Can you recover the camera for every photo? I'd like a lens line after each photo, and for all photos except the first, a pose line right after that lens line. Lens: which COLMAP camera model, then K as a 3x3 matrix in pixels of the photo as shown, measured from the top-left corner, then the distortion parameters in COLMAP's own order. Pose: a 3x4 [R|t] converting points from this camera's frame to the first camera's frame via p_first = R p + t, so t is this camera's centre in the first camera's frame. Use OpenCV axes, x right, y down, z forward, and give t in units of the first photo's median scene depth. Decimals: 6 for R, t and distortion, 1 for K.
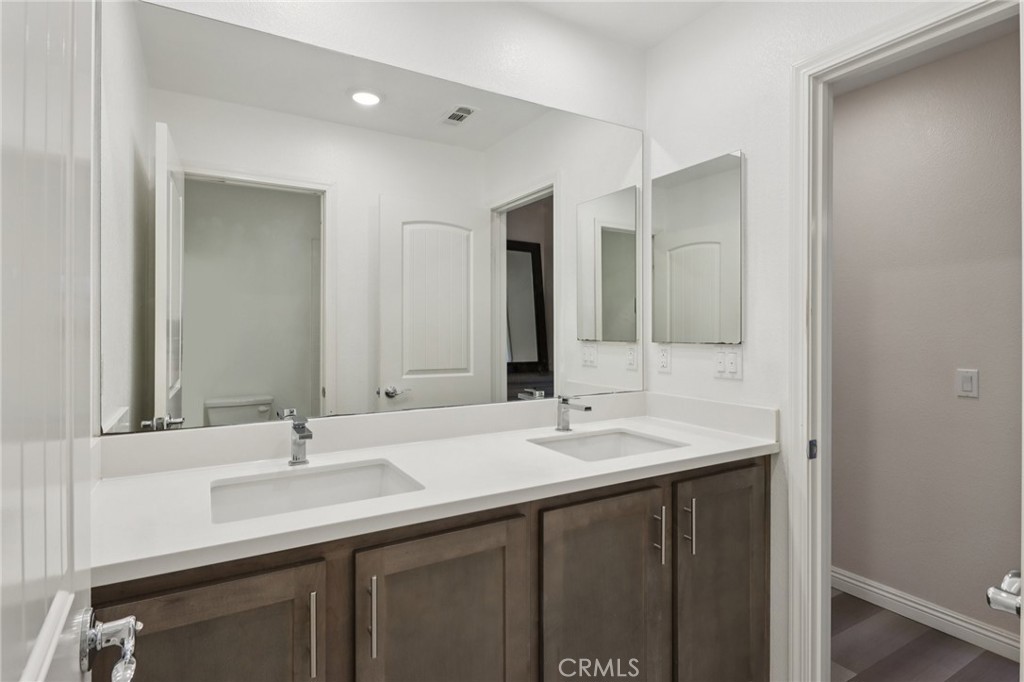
lens RADIAL K [[519.9, 0, 505.5], [0, 519.9, 332.9], [0, 0, 1]] dist [0.006366, -0.007834]
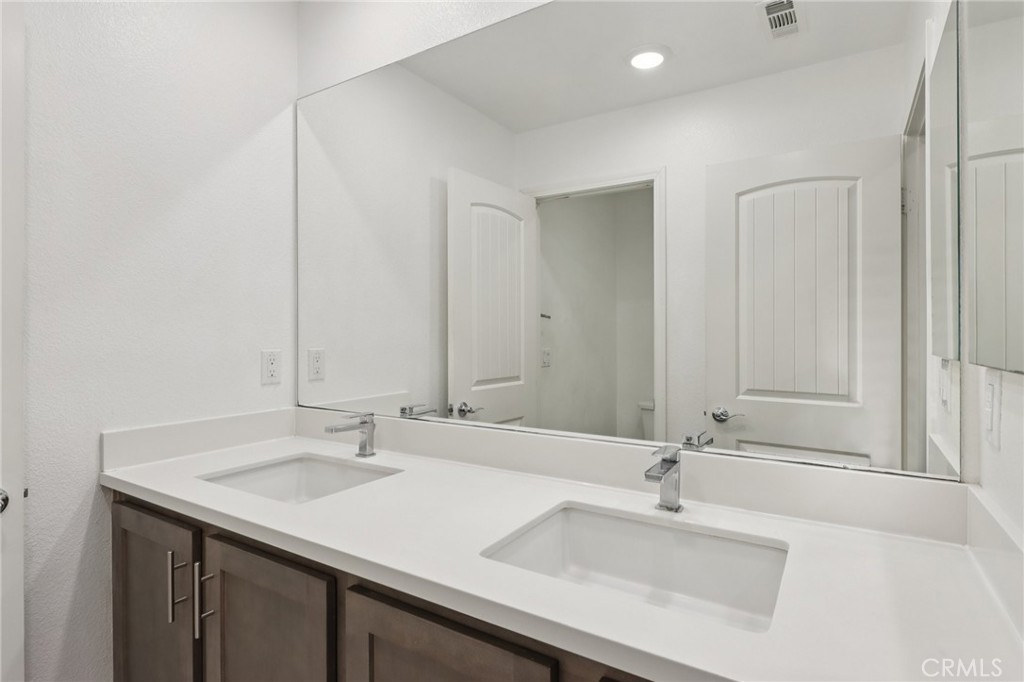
lens RADIAL K [[519.9, 0, 509.9], [0, 519.9, 342.3], [0, 0, 1]] dist [0.006366, -0.007834]
pose [[0.462318, 0.008631, -0.886672, 0.324463], [-0.005906, 0.999960, 0.006654, 0.001404], [0.886695, 0.002161, 0.462350, 0.353650]]
